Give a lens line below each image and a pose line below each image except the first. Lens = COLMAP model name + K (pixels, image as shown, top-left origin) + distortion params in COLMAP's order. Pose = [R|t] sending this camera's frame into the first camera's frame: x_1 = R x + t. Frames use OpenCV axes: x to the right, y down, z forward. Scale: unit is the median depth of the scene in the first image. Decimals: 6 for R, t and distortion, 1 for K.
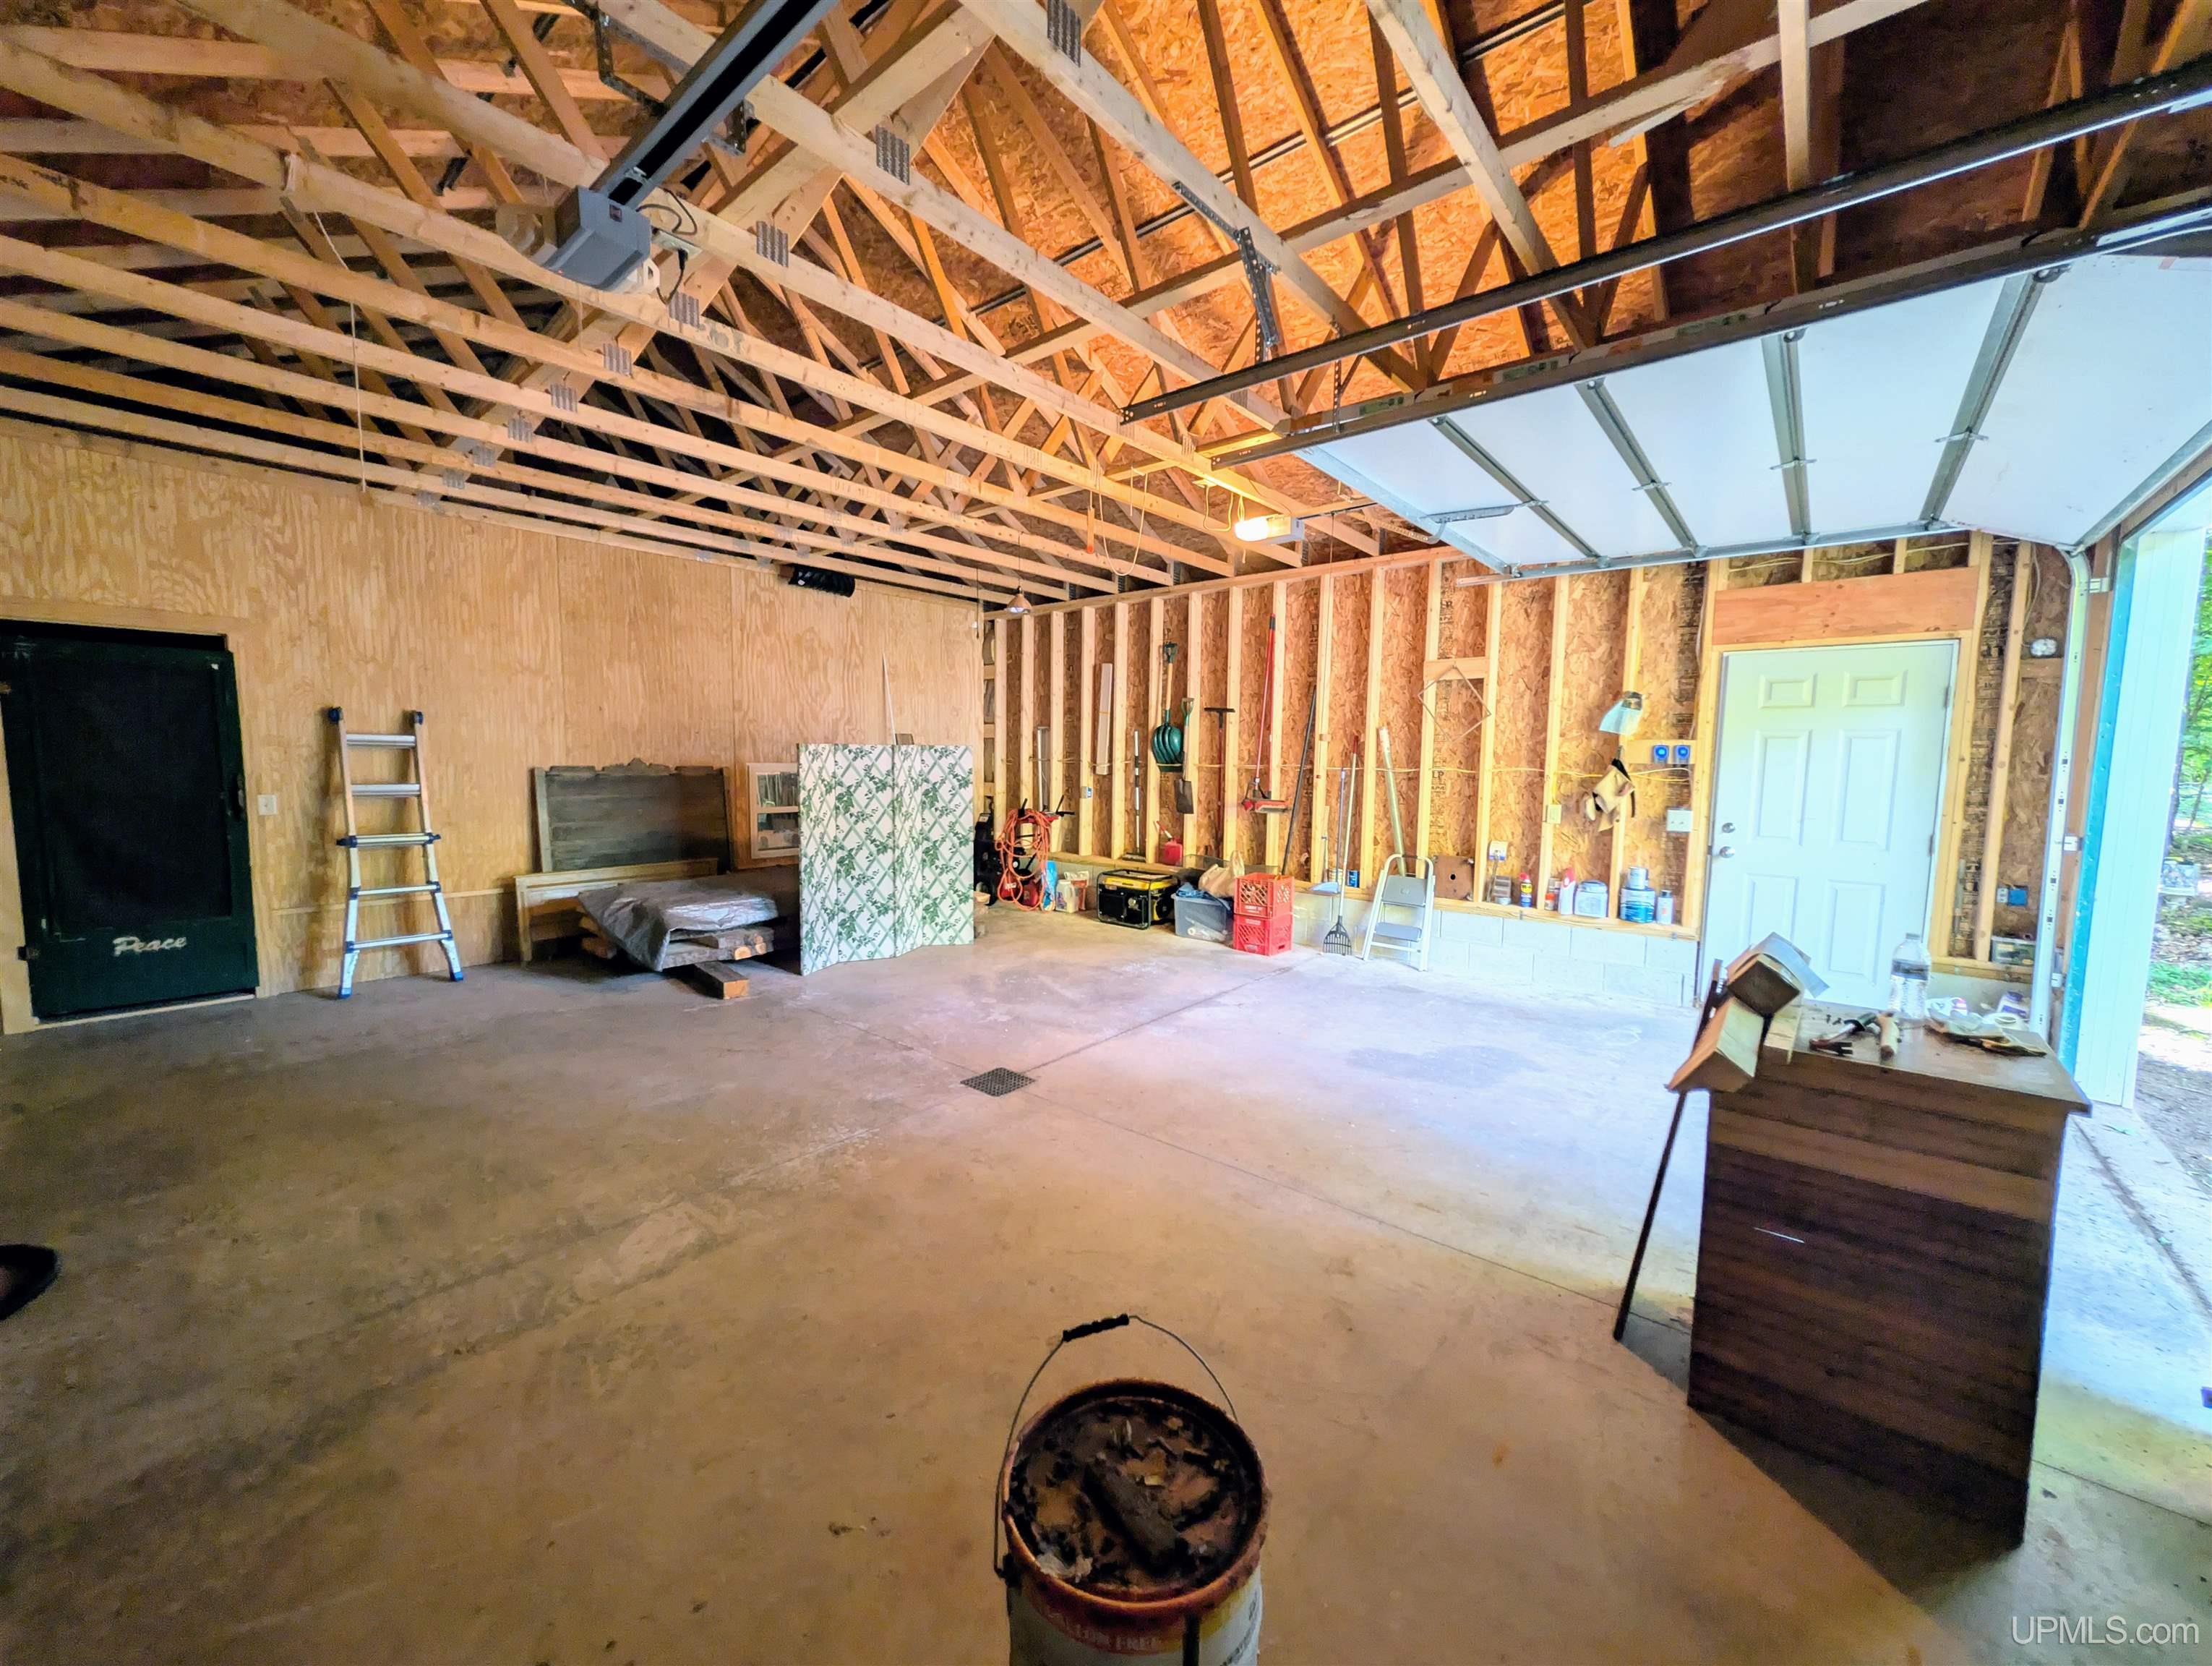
lens RADIAL K [[848.6, 0, 1105.8], [0, 848.6, 837.5], [0, 0, 1]] dist [0.002608, -0.000112]
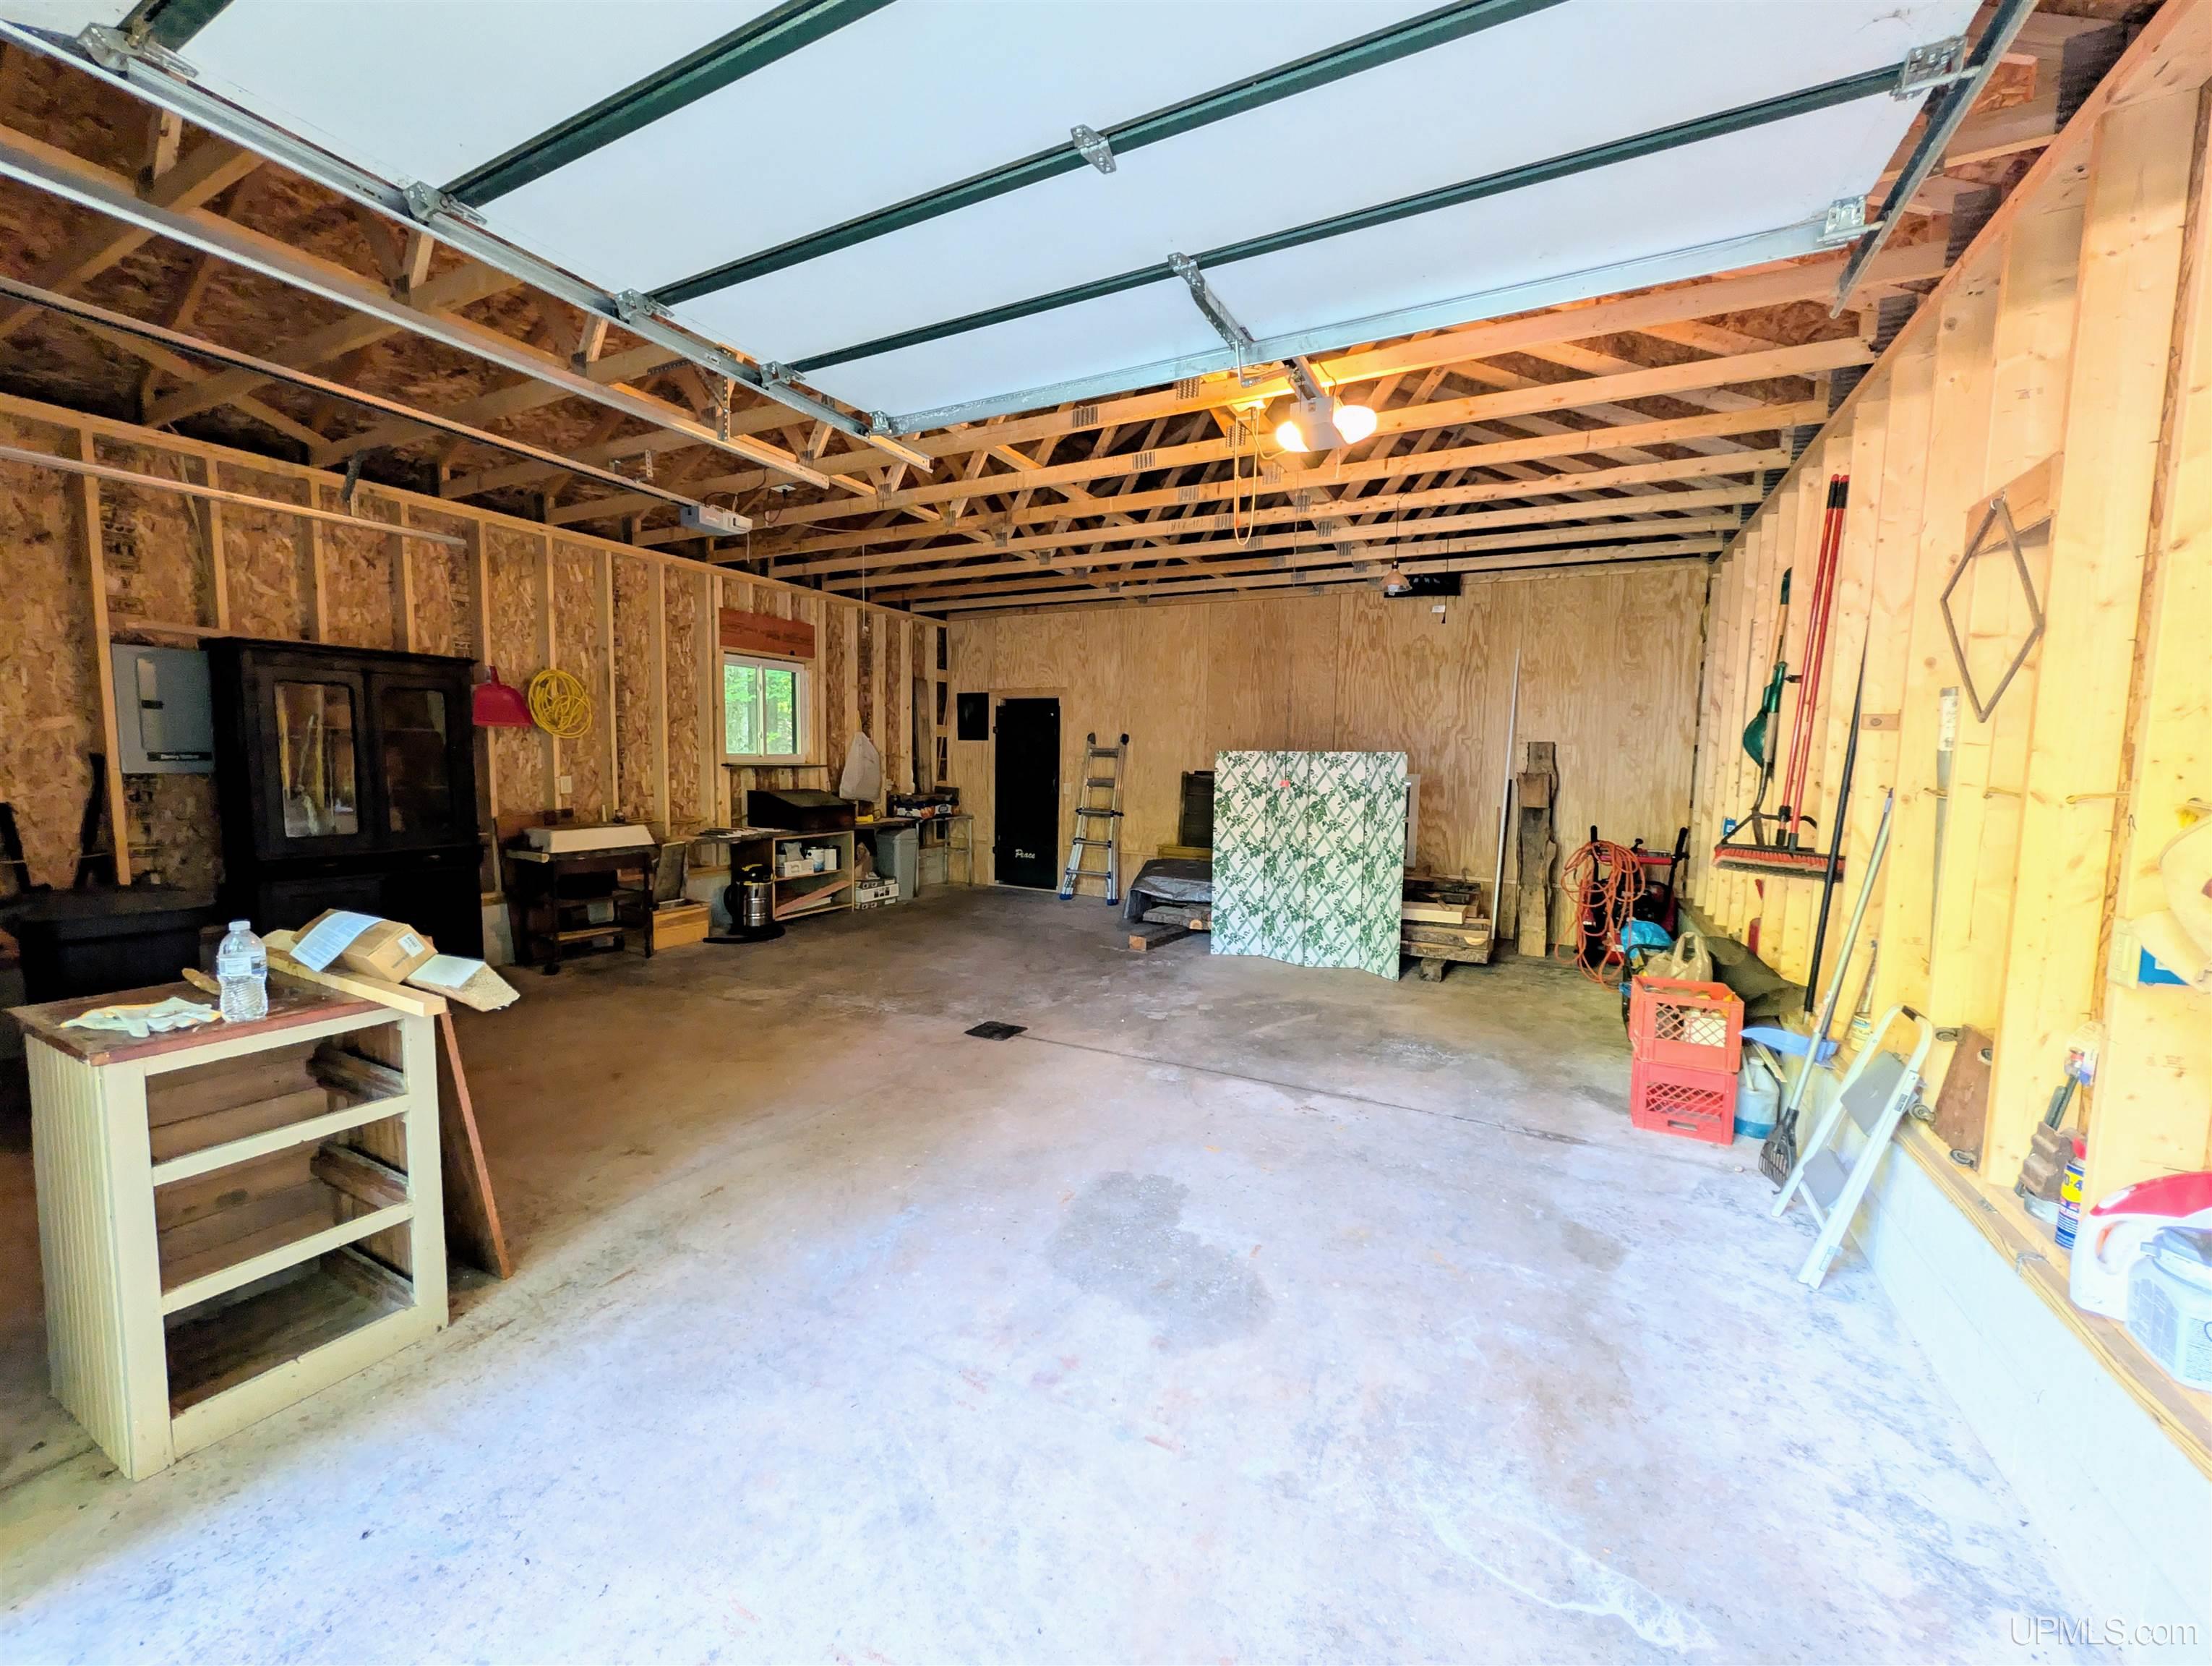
lens RADIAL K [[848.6, 0, 1106.9], [0, 848.6, 828.9], [0, 0, 1]] dist [0.002608, -0.000112]
pose [[0.227126, 0.073464, -0.971090, 0.817976], [-0.111380, 0.992567, 0.049039, -0.051023], [0.967475, 0.097022, 0.233620, 0.674992]]
